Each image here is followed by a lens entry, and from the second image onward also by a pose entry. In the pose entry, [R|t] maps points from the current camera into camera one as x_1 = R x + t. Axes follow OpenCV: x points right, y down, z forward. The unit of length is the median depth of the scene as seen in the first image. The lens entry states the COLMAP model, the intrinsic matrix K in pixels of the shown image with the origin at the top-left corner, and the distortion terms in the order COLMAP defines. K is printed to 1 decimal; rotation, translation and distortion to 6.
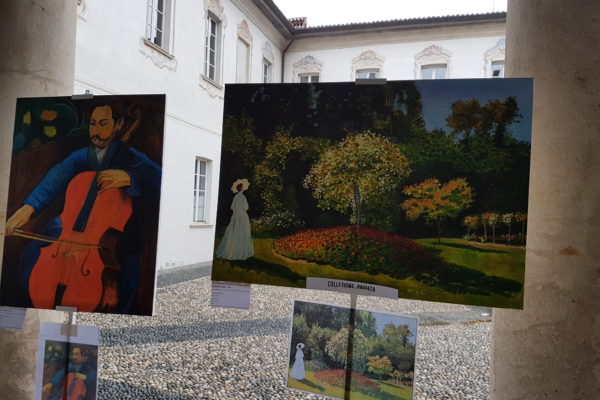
lens RADIAL K [[433.4, 0, 300.0], [0, 433.4, 200.0], [0, 0, 1]] dist [-0.092609, -0.009913]
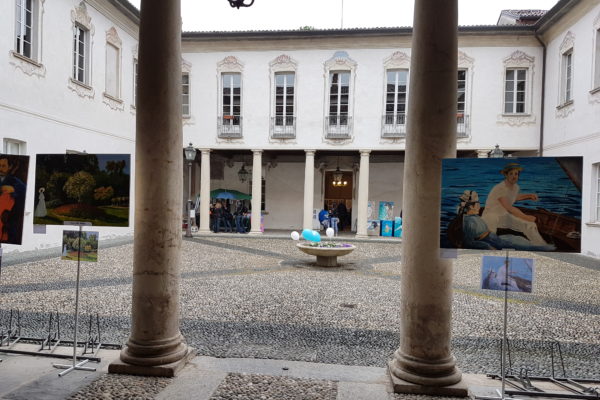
lens RADIAL K [[433.4, 0, 300.0], [0, 433.4, 200.0], [0, 0, 1]] dist [-0.092609, -0.009913]
pose [[0.970655, -0.032658, 0.238250, 0.801744], [0.026664, 0.999243, 0.028341, -0.000863], [-0.238995, -0.021157, 0.970790, -1.924942]]
